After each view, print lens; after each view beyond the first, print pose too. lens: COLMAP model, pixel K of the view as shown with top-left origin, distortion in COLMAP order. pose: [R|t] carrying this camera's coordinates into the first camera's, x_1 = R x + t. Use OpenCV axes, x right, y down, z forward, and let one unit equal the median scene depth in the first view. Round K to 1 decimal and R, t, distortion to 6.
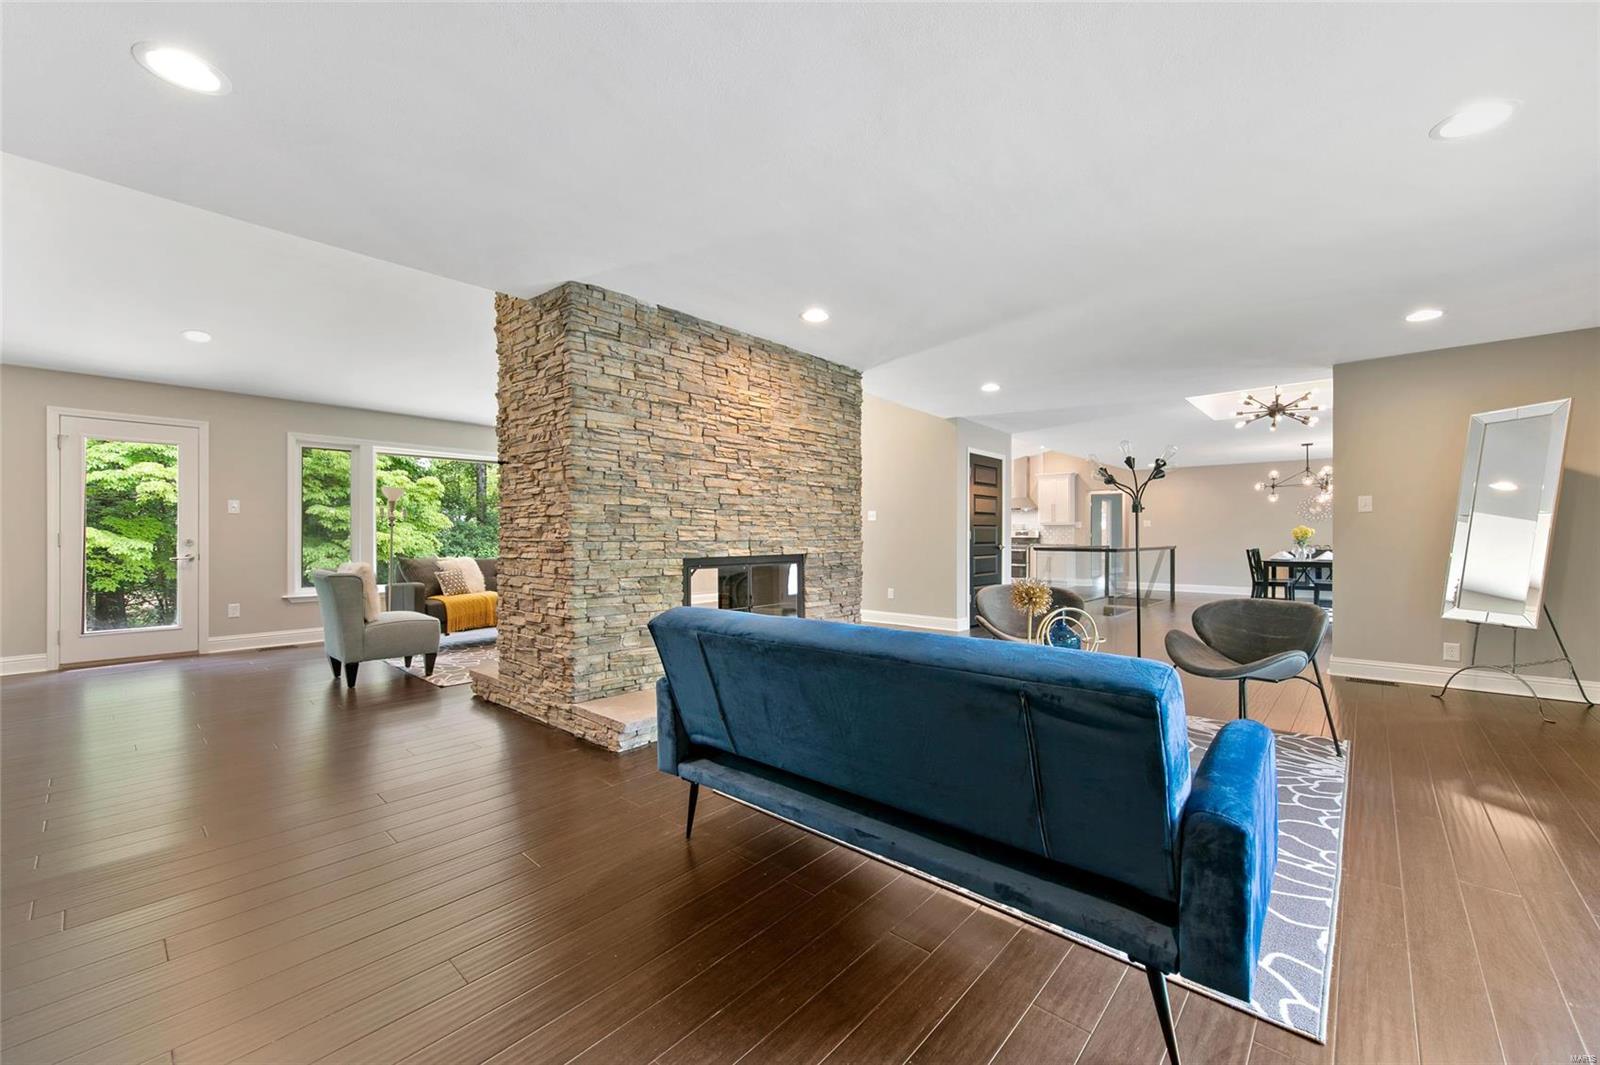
lens RADIAL K [[626.2, 0, 805.3], [0, 626.2, 538.6], [0, 0, 1]] dist [0.006455, 0.000051]
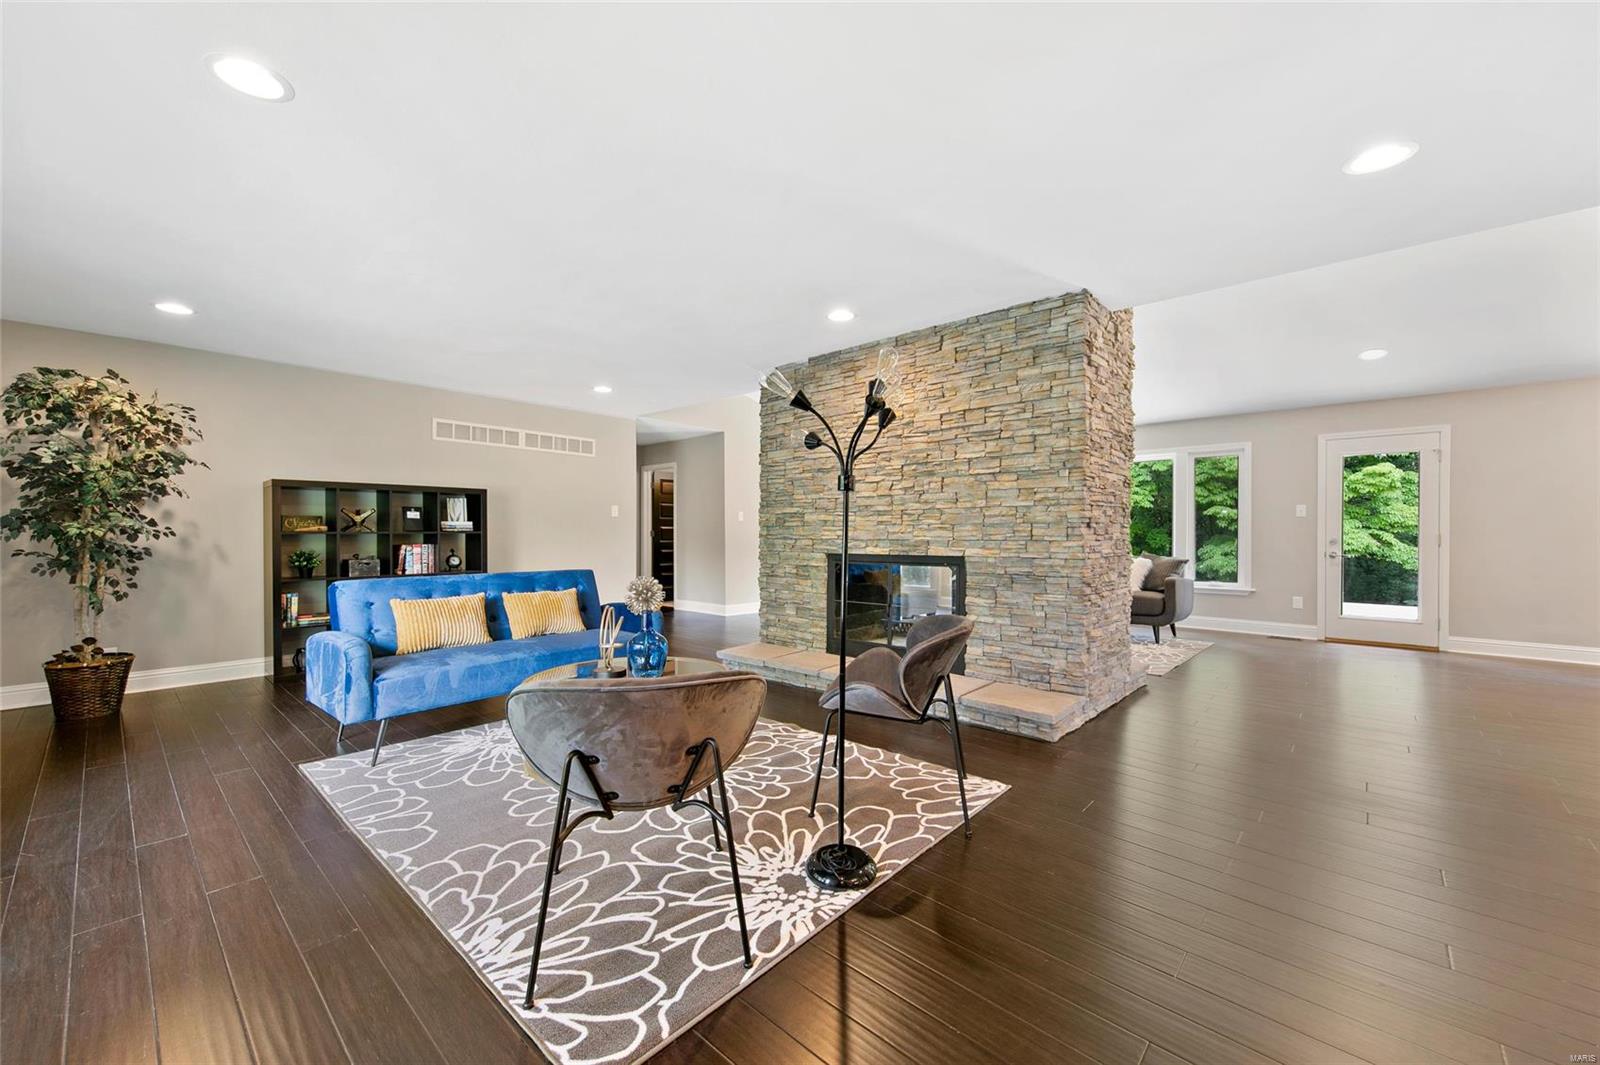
lens RADIAL K [[626.2, 0, 790.7], [0, 626.2, 536.4], [0, 0, 1]] dist [0.006455, 0.000051]
pose [[-0.010412, 0.002934, -0.999941, 0.878694], [-0.004446, 0.999986, 0.002981, -0.004200], [0.999936, 0.004476, -0.010399, 0.801472]]
